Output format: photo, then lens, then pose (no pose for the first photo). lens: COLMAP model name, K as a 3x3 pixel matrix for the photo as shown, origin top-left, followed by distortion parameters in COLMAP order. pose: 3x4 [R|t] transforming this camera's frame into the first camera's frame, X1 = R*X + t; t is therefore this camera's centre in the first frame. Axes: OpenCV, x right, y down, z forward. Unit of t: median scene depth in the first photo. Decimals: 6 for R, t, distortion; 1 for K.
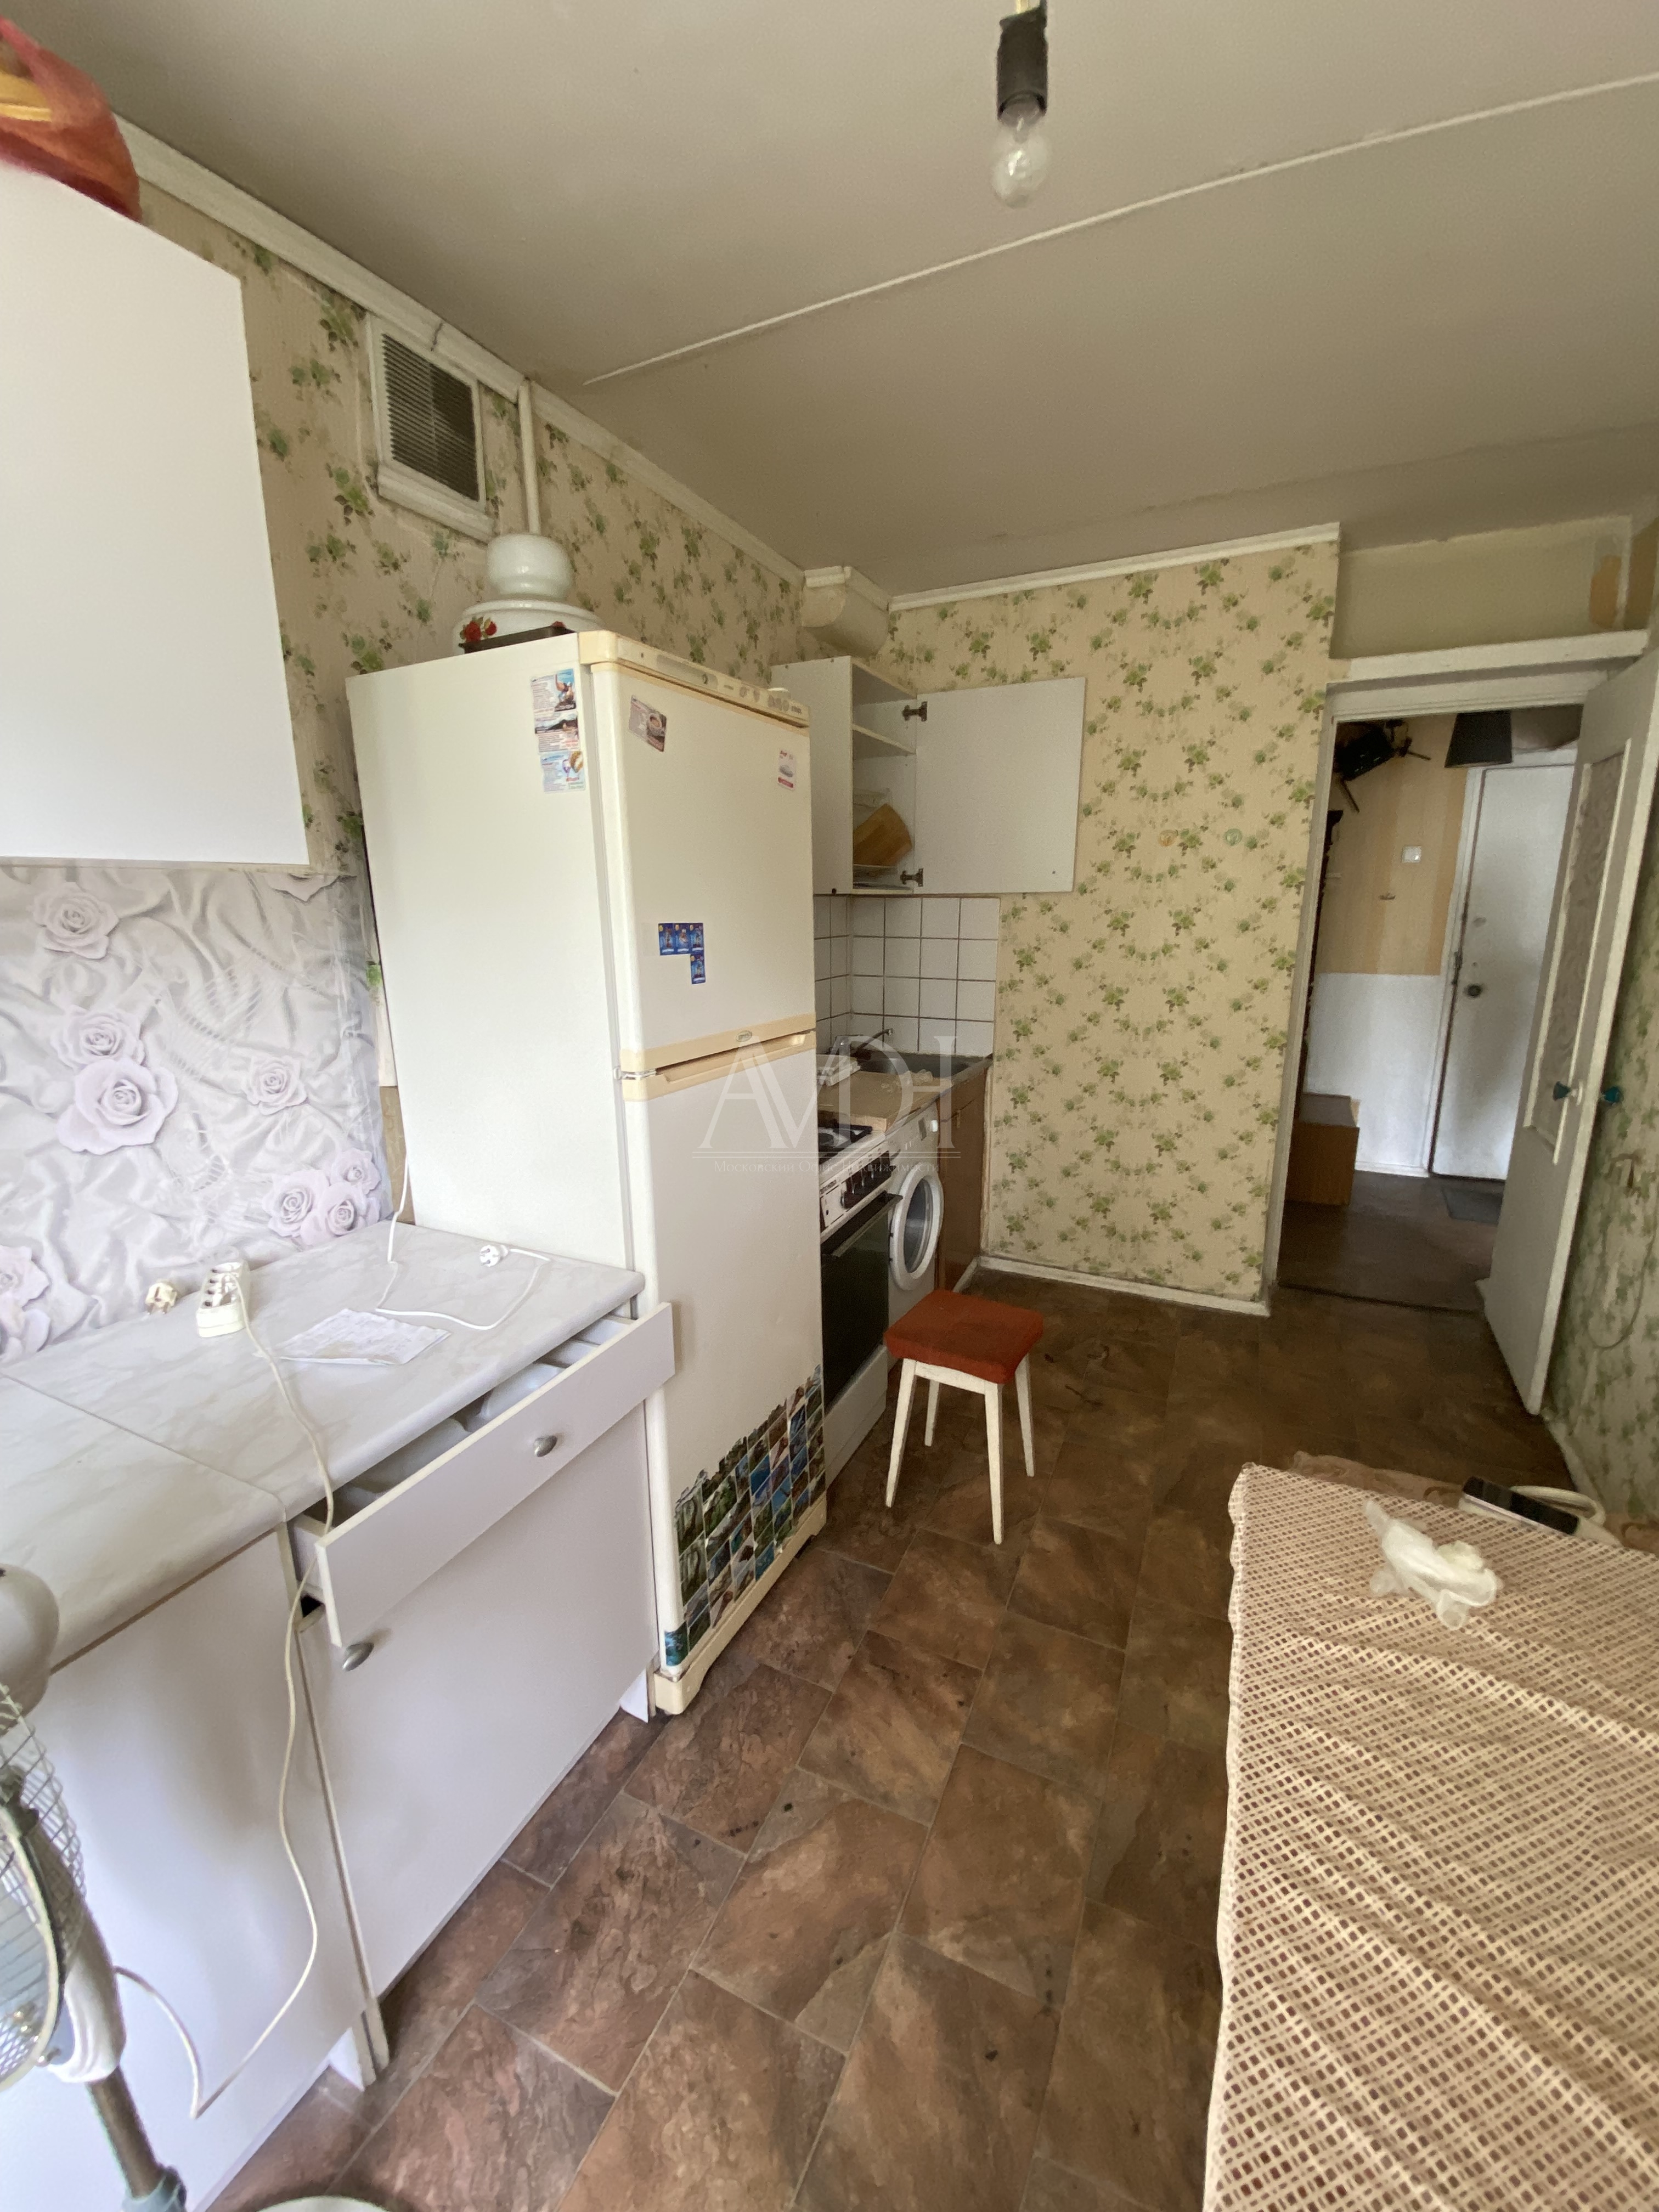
lens RADIAL K [[899.2, 0, 825.2], [0, 899.2, 1108.3], [0, 0, 1]] dist [-0.003499, -0.007623]
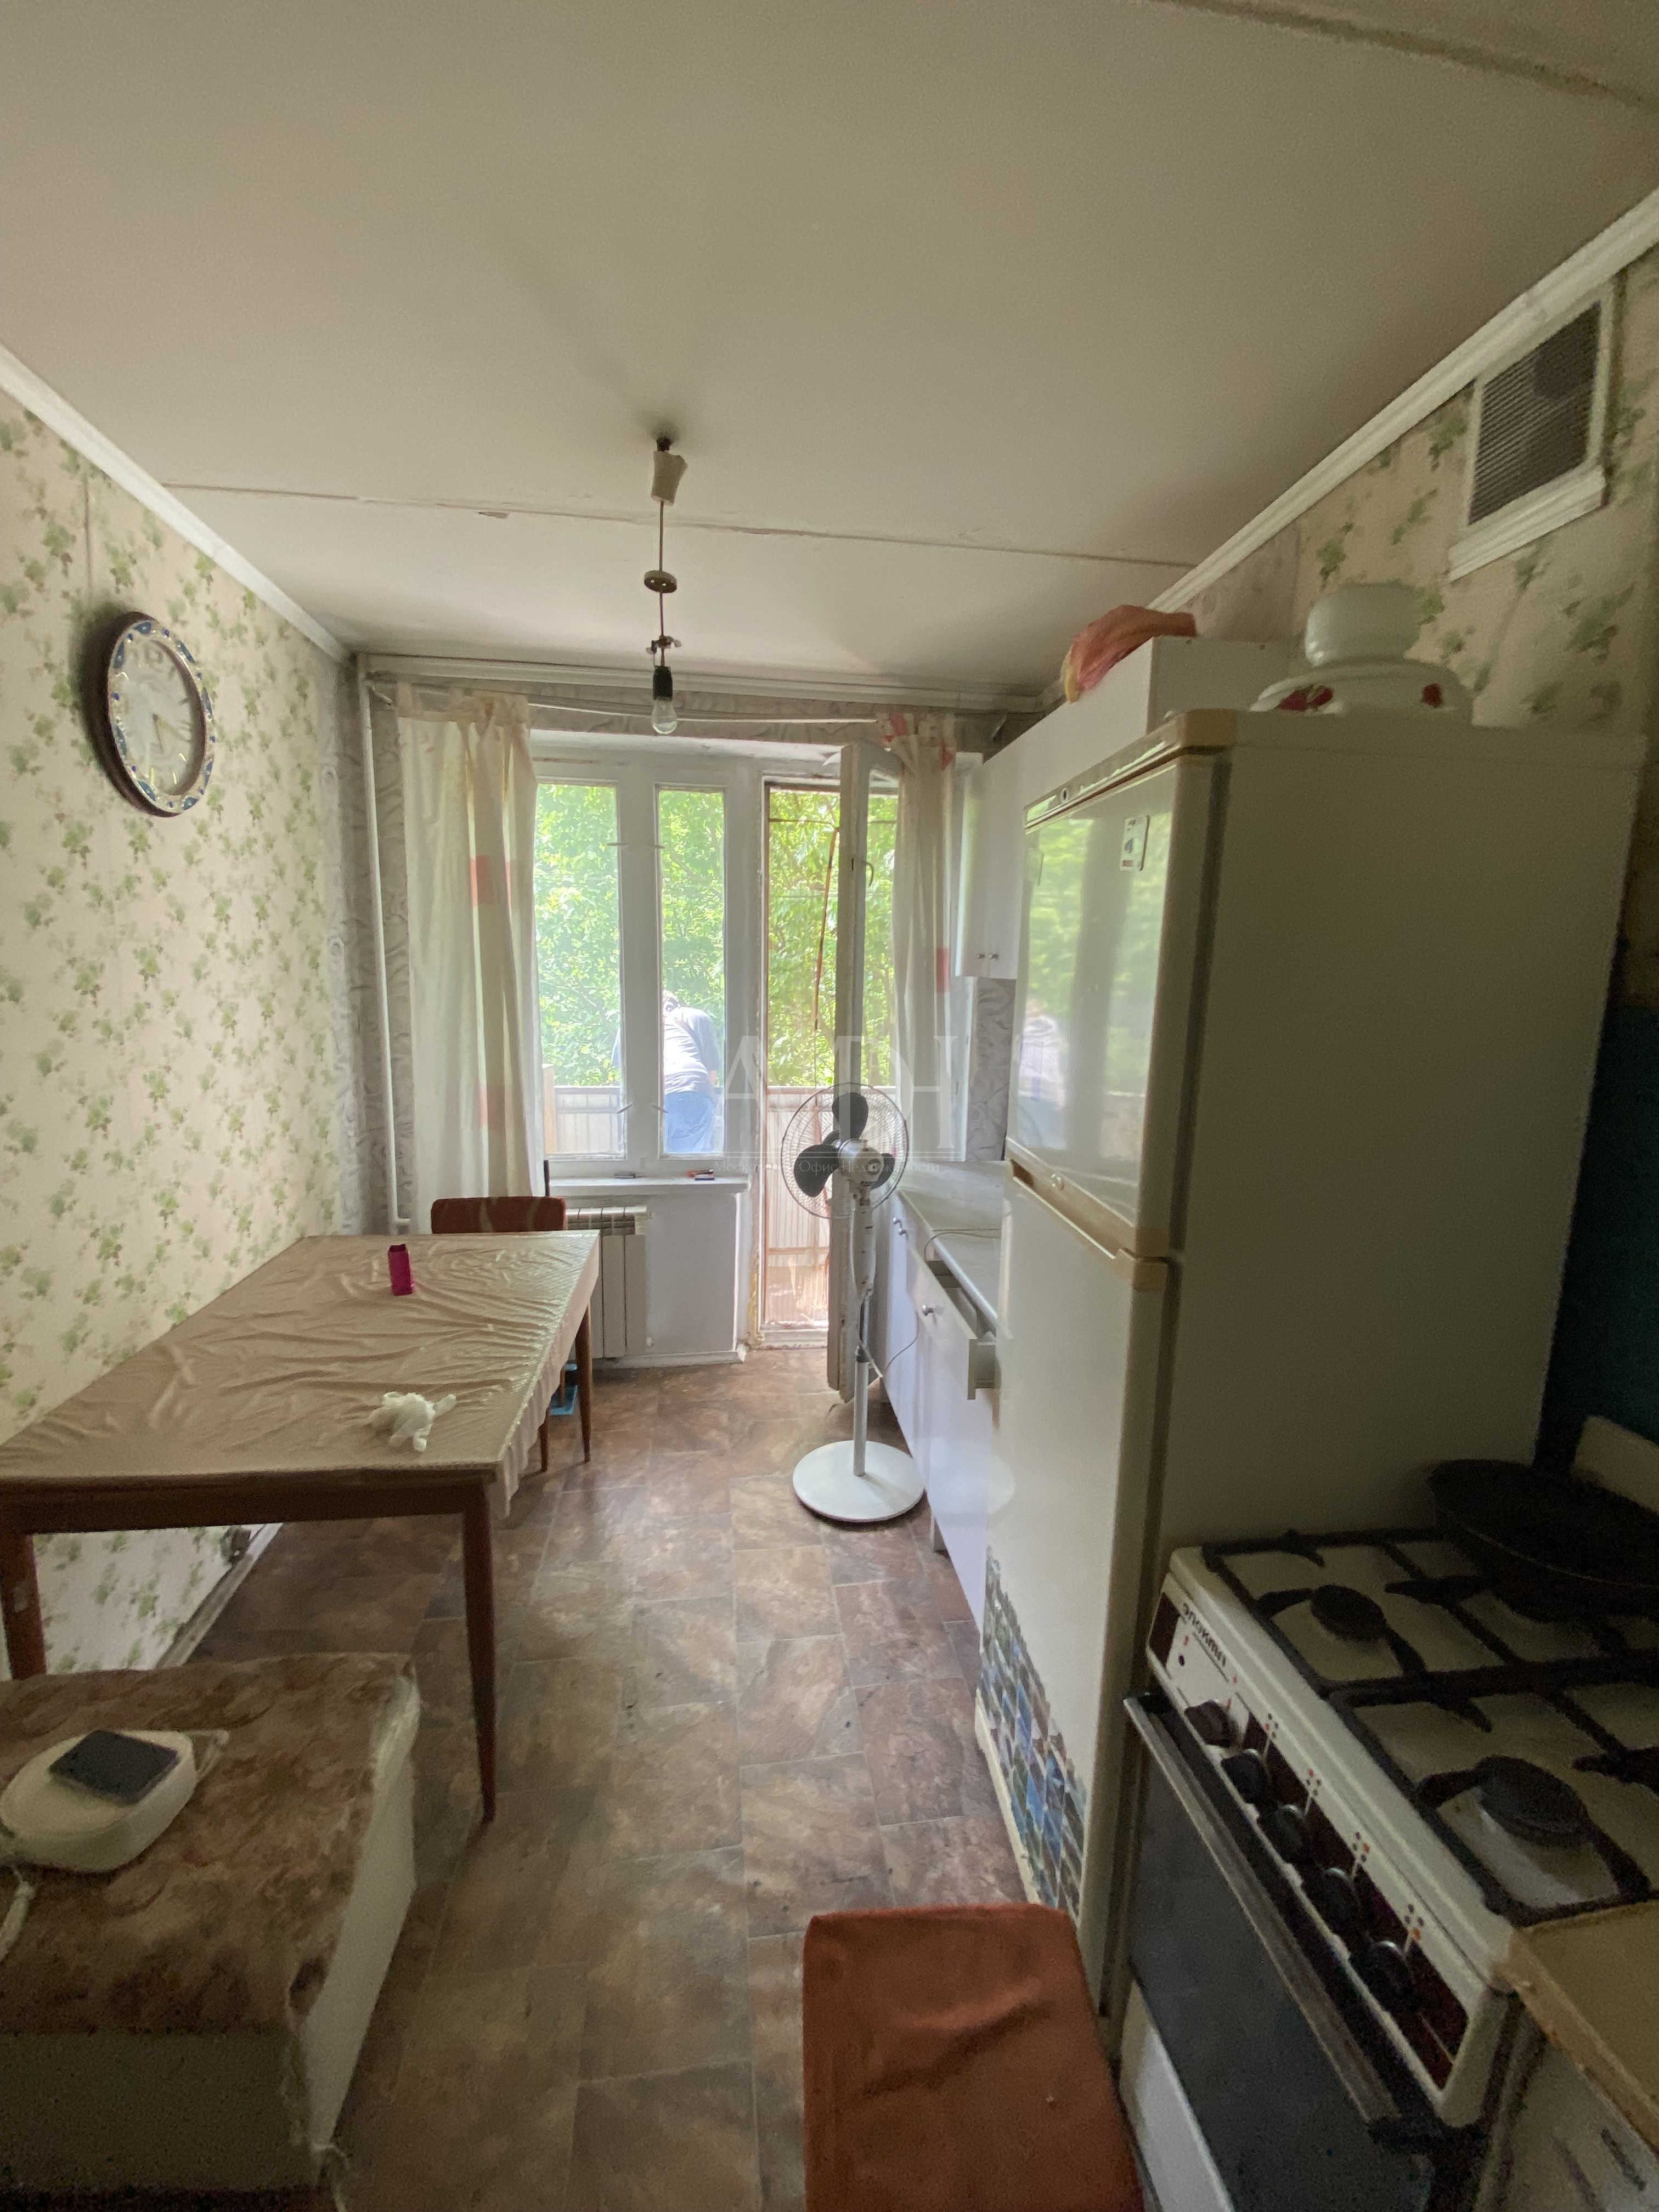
lens RADIAL K [[899.2, 0, 833.7], [0, 899.2, 1107.5], [0, 0, 1]] dist [-0.003499, -0.007623]
pose [[-0.841627, 0.077853, -0.534419, 0.570703], [-0.137117, 0.926327, 0.350882, -0.442006], [0.522364, 0.368589, -0.768946, 1.628161]]
